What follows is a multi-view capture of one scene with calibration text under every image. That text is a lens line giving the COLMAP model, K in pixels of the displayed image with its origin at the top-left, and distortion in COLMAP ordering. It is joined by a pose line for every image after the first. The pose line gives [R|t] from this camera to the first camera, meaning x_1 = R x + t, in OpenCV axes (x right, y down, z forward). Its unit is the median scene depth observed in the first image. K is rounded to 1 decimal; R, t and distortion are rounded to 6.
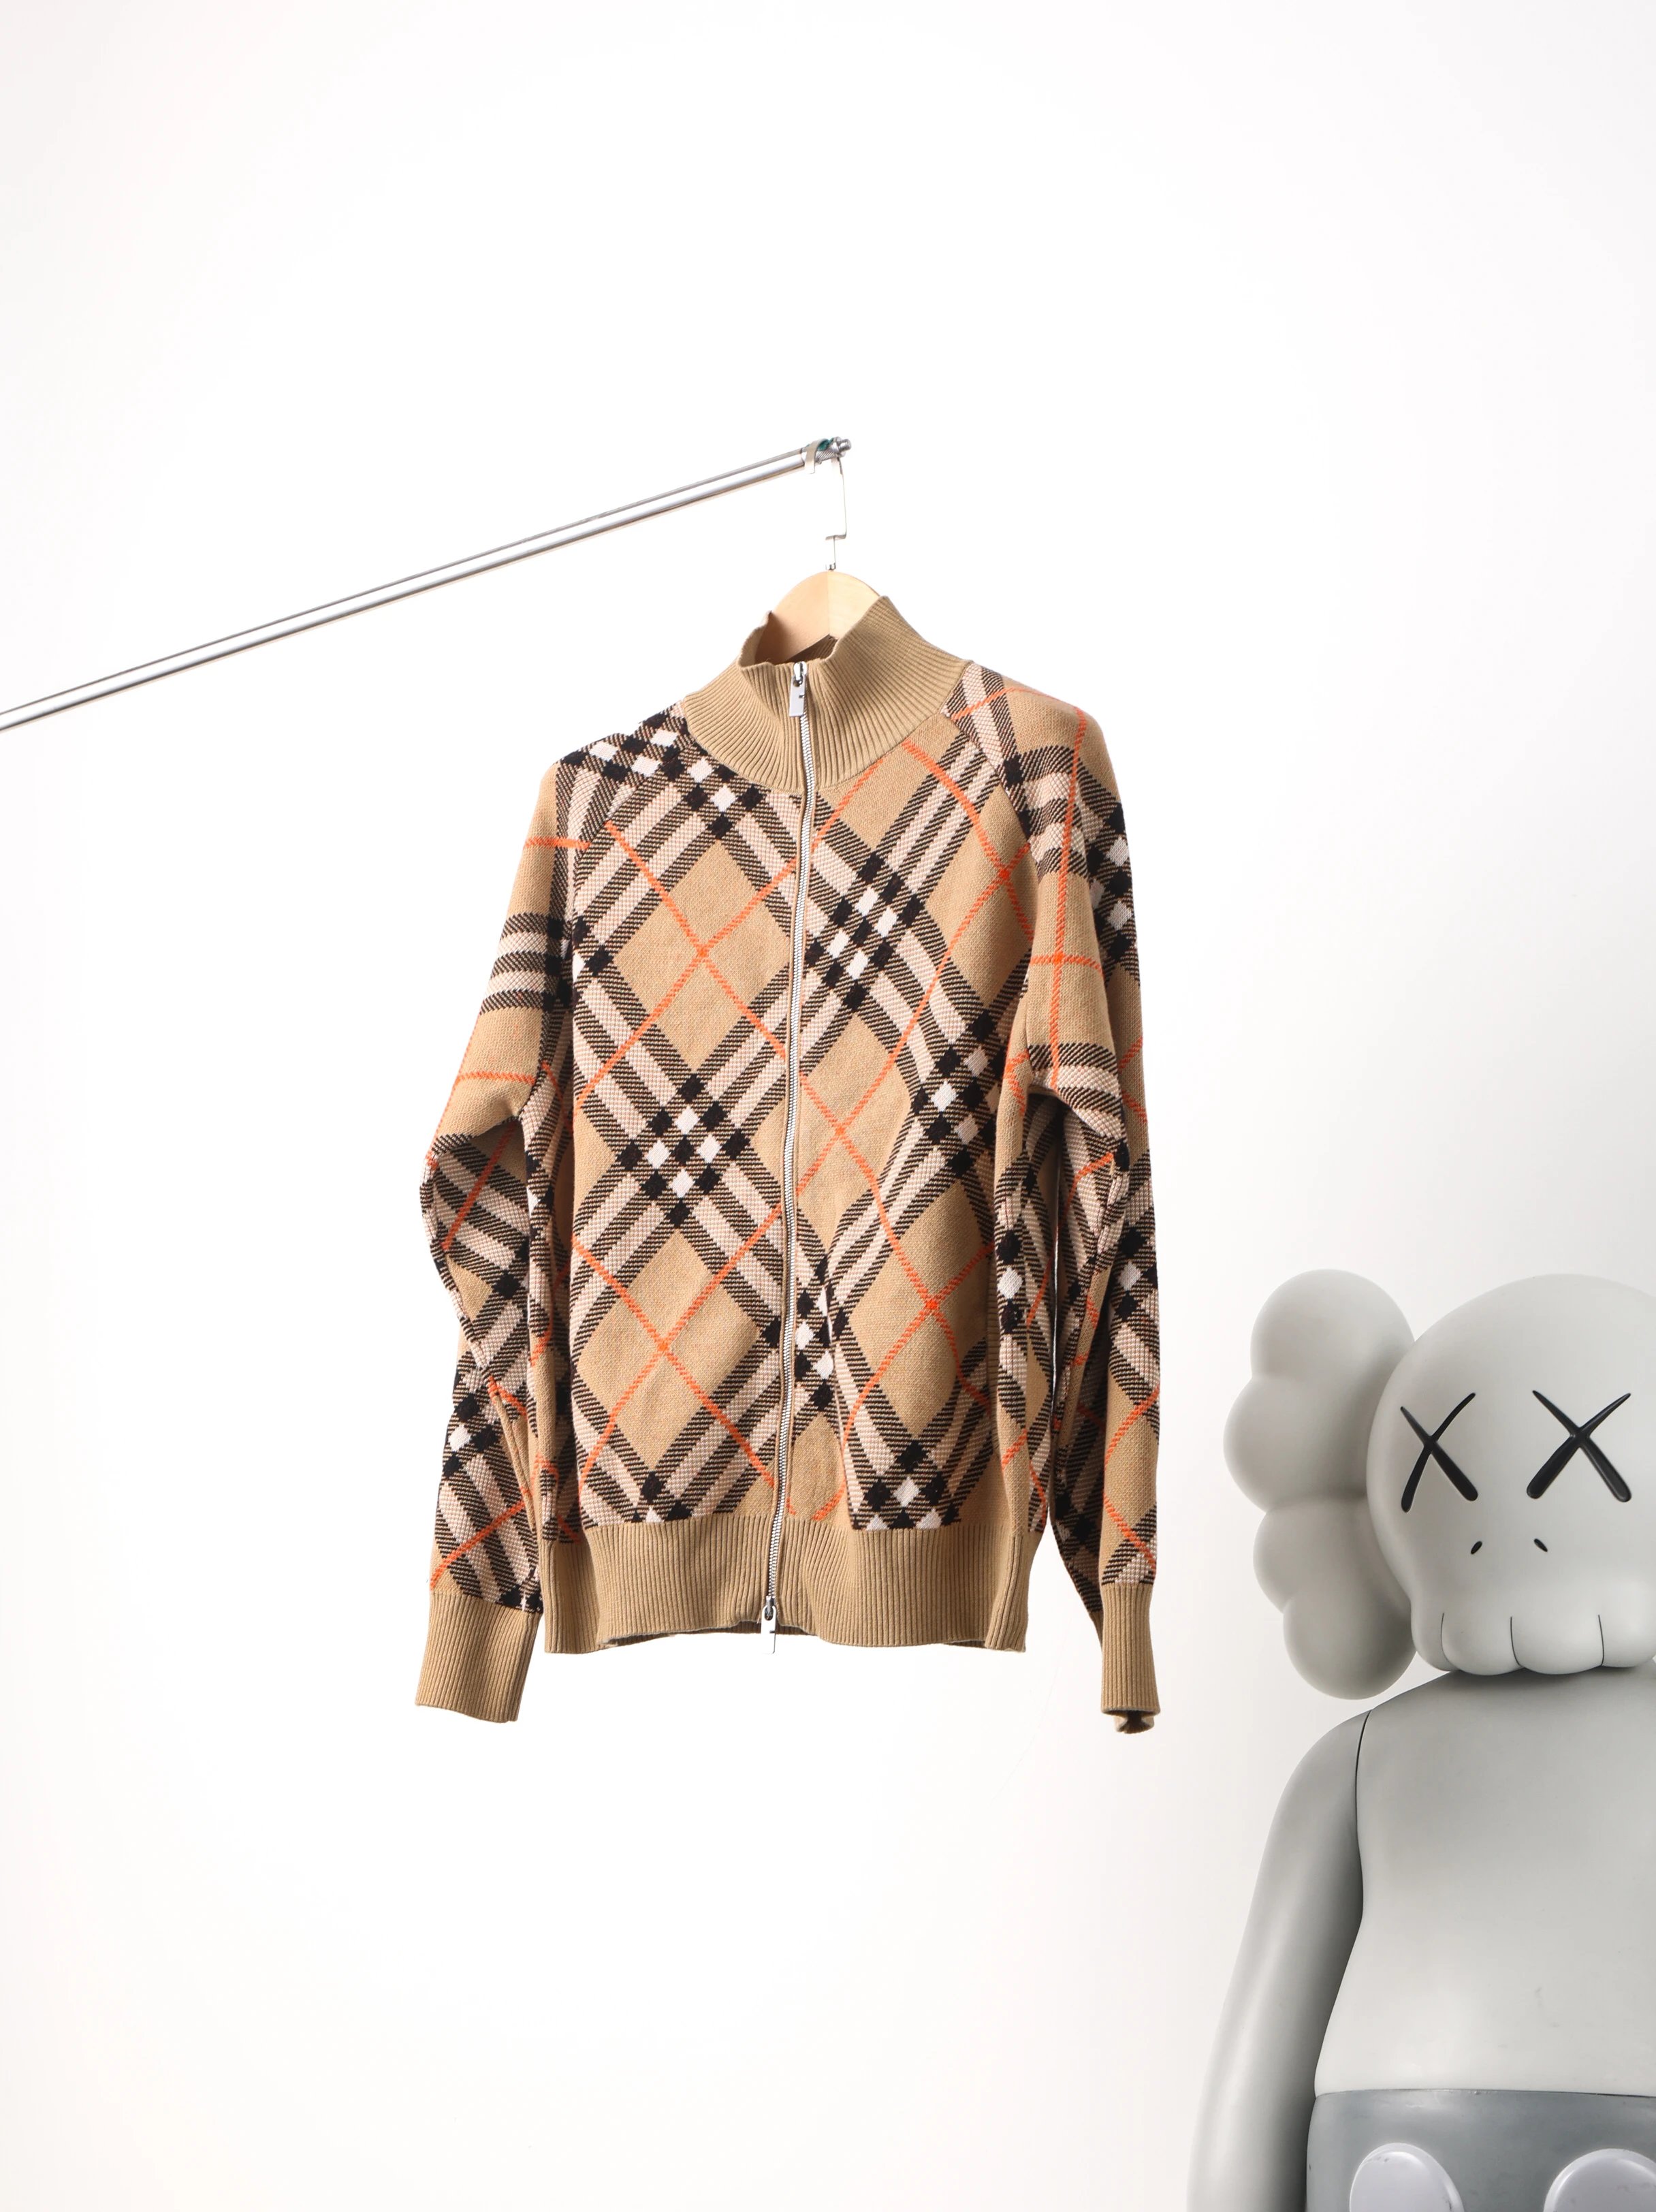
lens RADIAL K [[4545.7, 0, 889.7], [0, 4545.7, 1160.7], [0, 0, 1]] dist [0.173184, 0.000000]
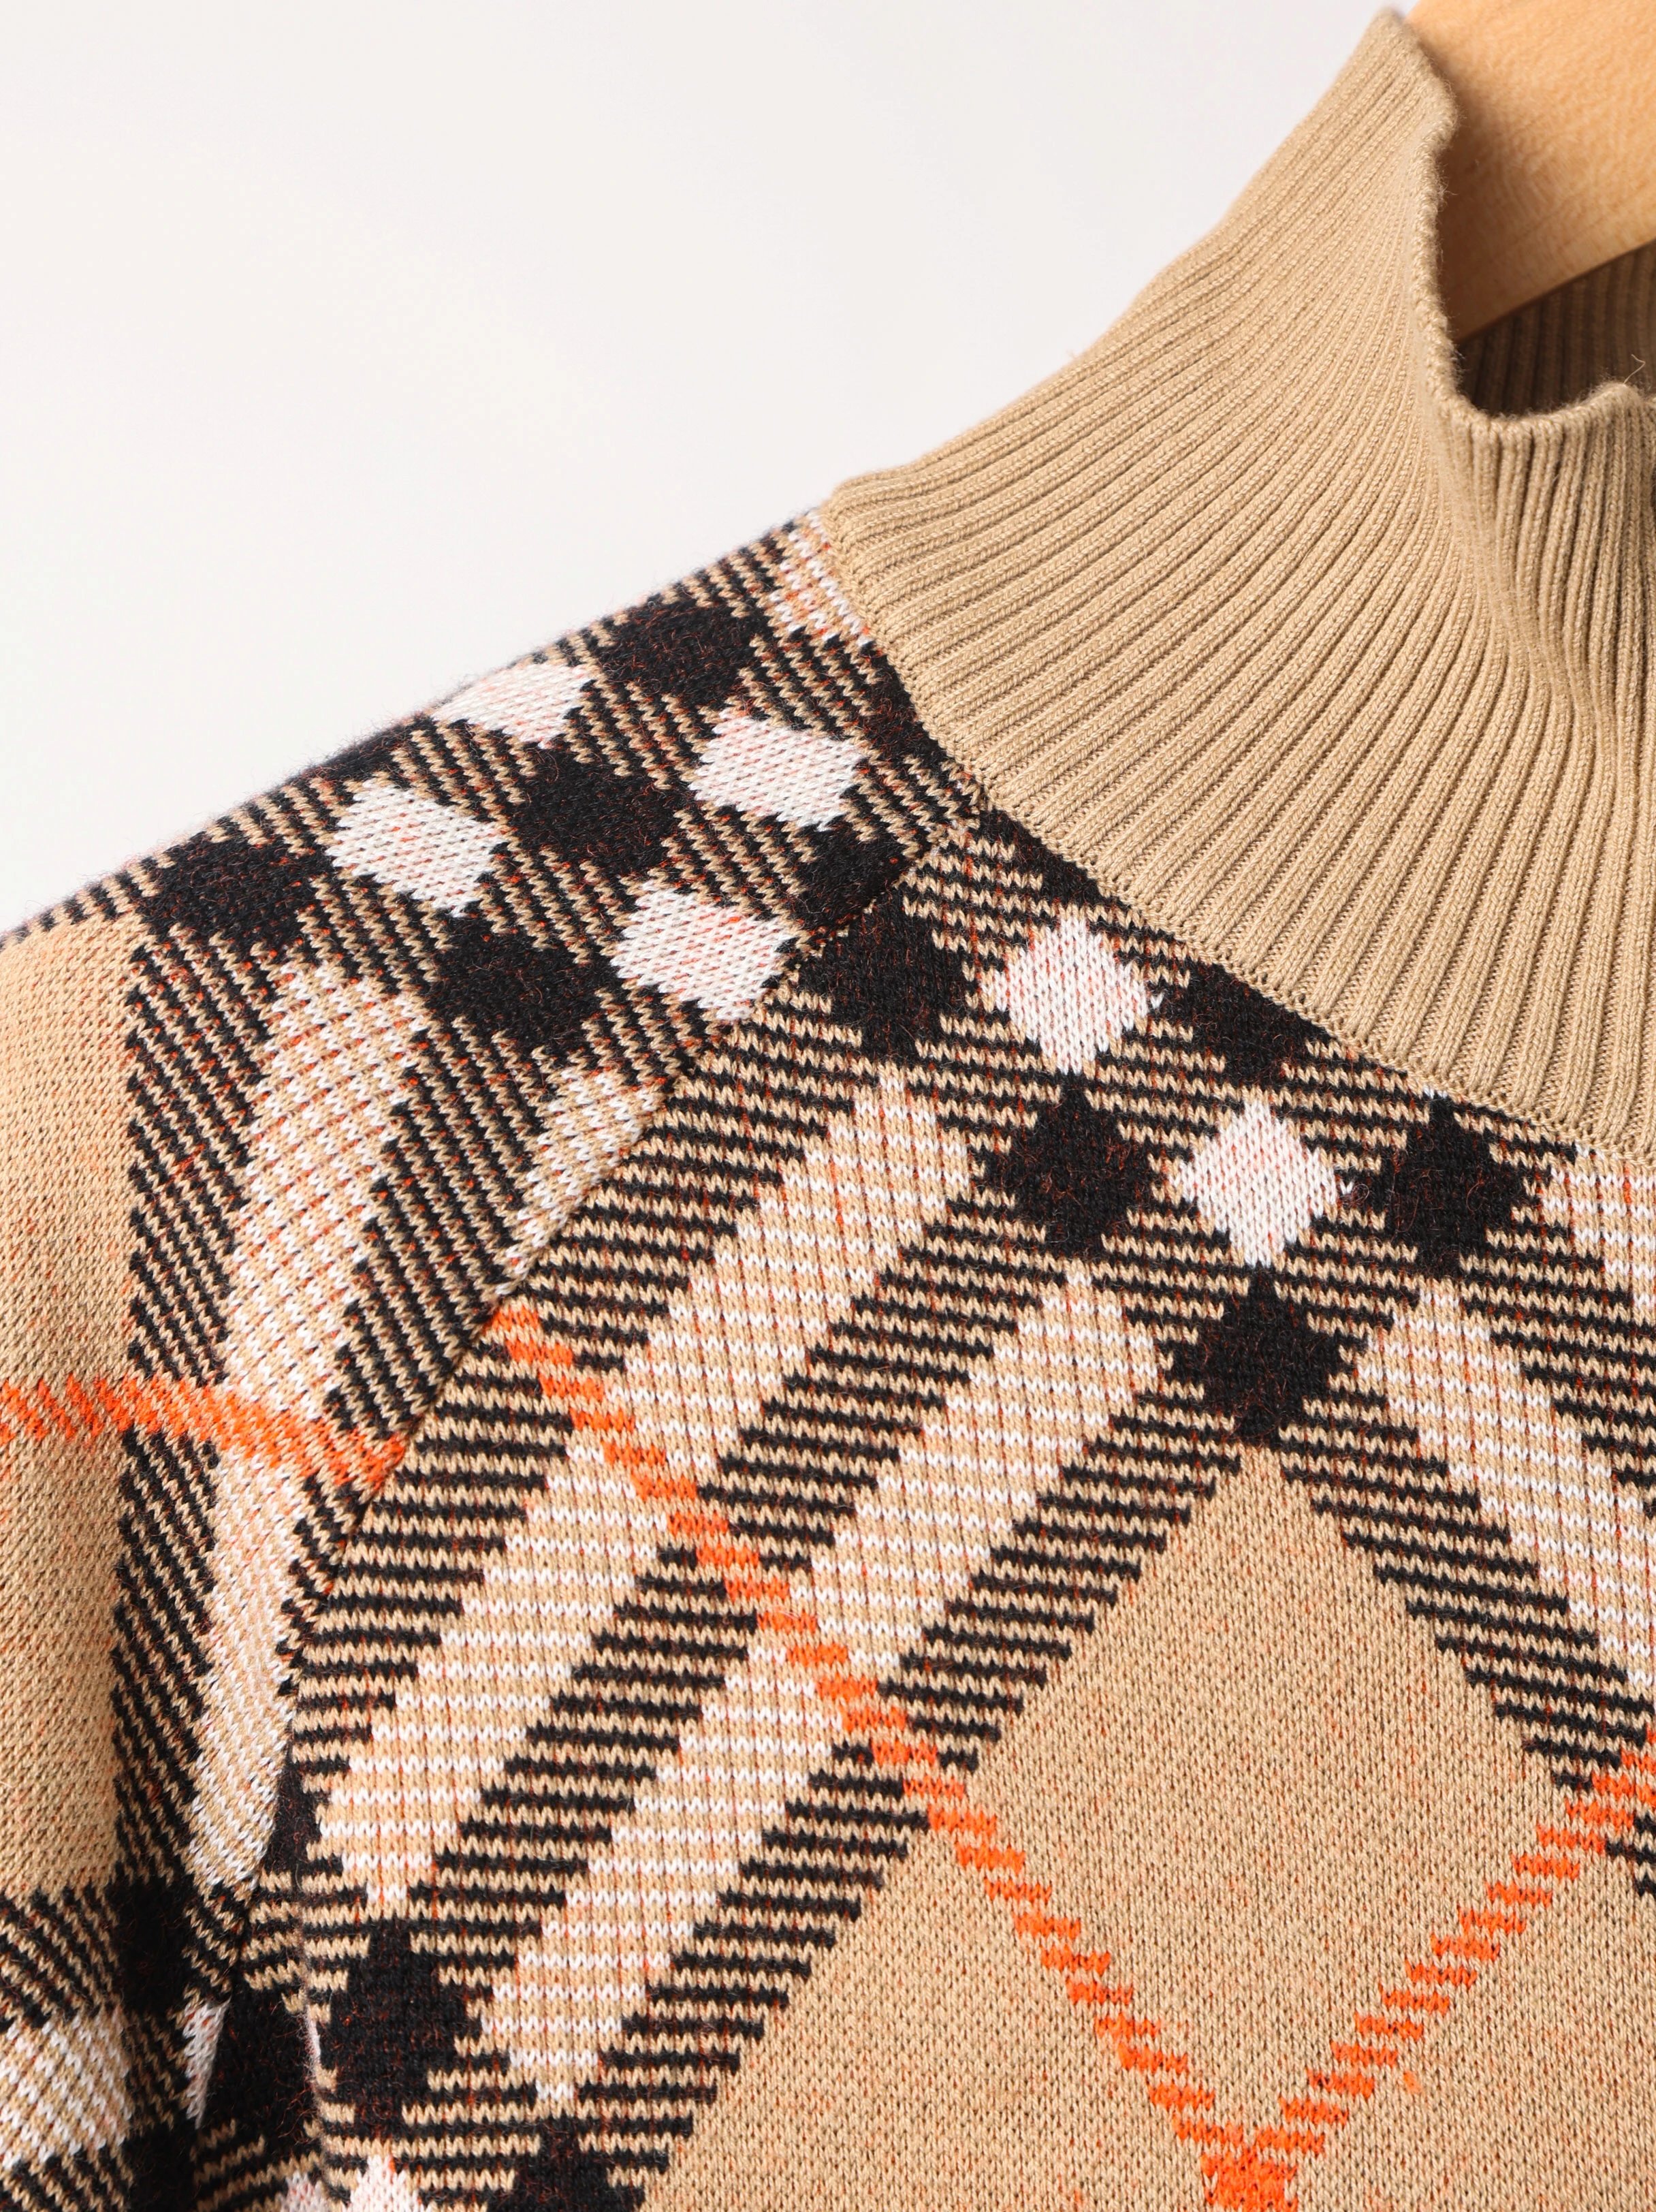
lens RADIAL K [[6137.1, 0, 851.0], [0, 6137.1, 1114.2], [0, 0, 1]] dist [0.387471, 0.000000]
pose [[0.914772, -0.036928, 0.402279, -0.142737], [-0.012502, 0.992748, 0.119560, -0.110502], [-0.403777, -0.114400, 0.907677, 0.814457]]
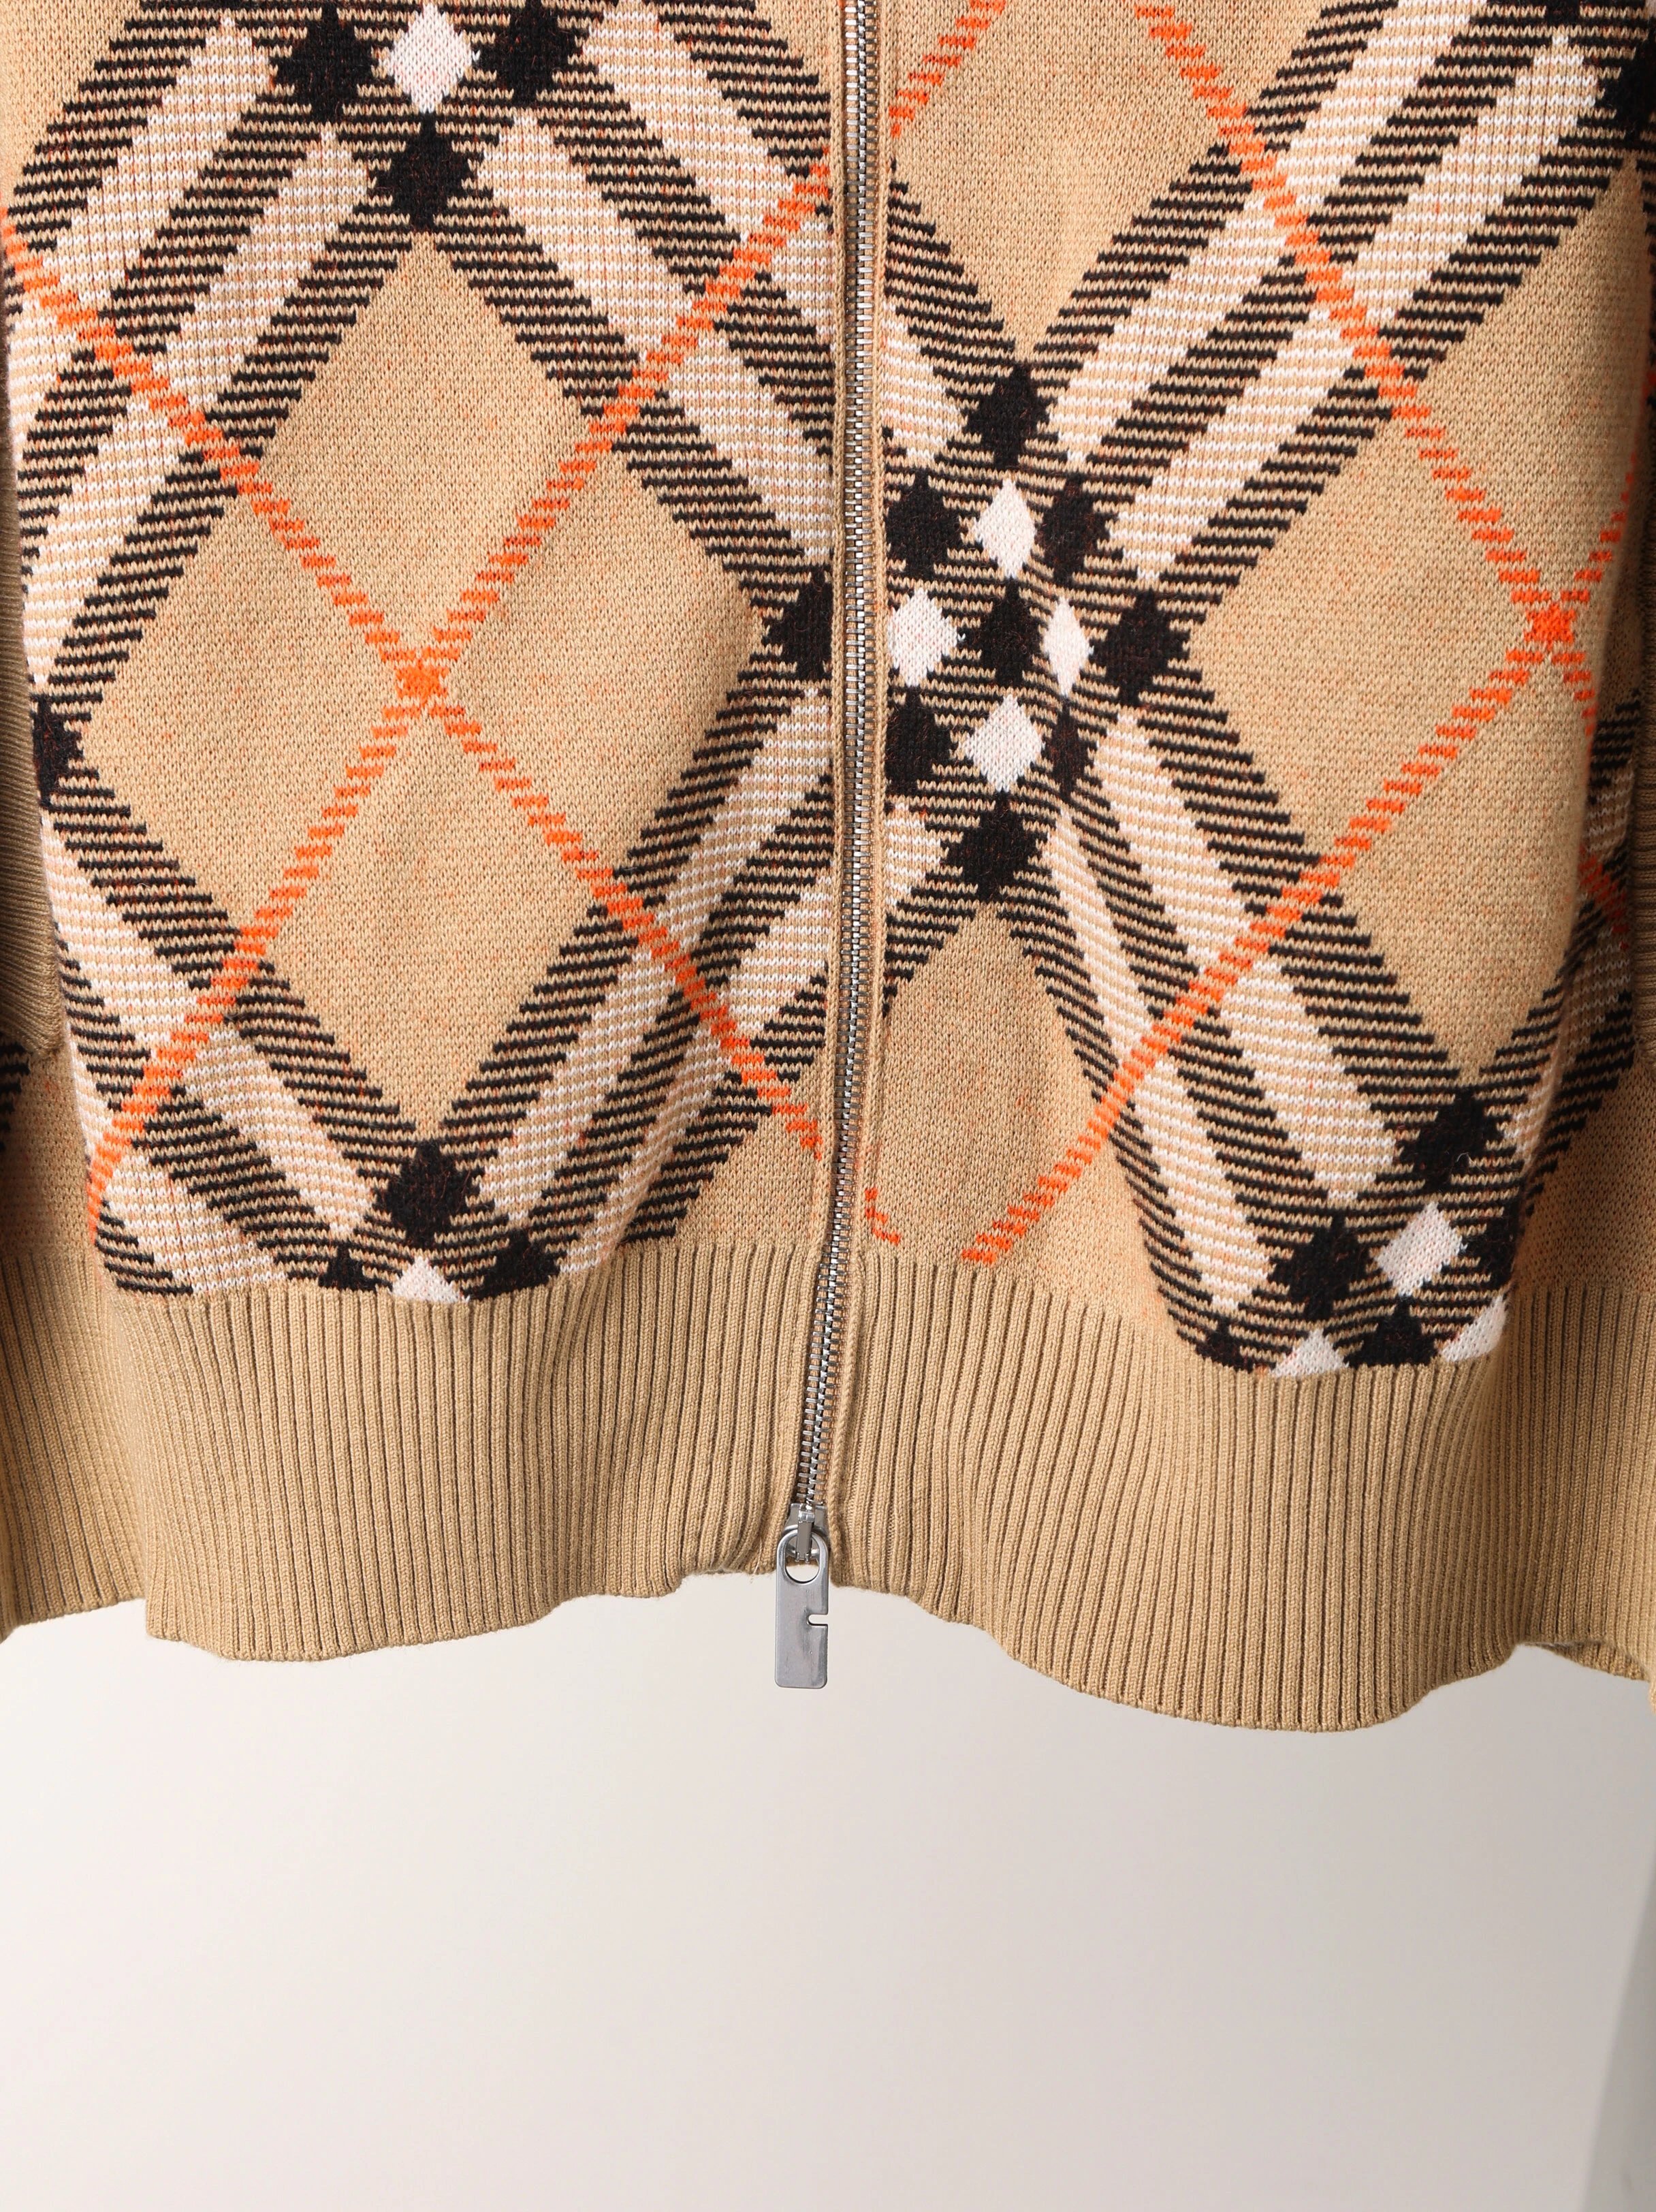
lens RADIAL K [[6137.1, 0, 848.9], [0, 6137.1, 1115.5], [0, 0, 1]] dist [0.387471, 0.000000]
pose [[0.913903, -0.093573, 0.395001, -0.176323], [-0.059178, 0.931962, 0.357693, -0.071124], [-0.401596, -0.350272, 0.846186, 0.648206]]
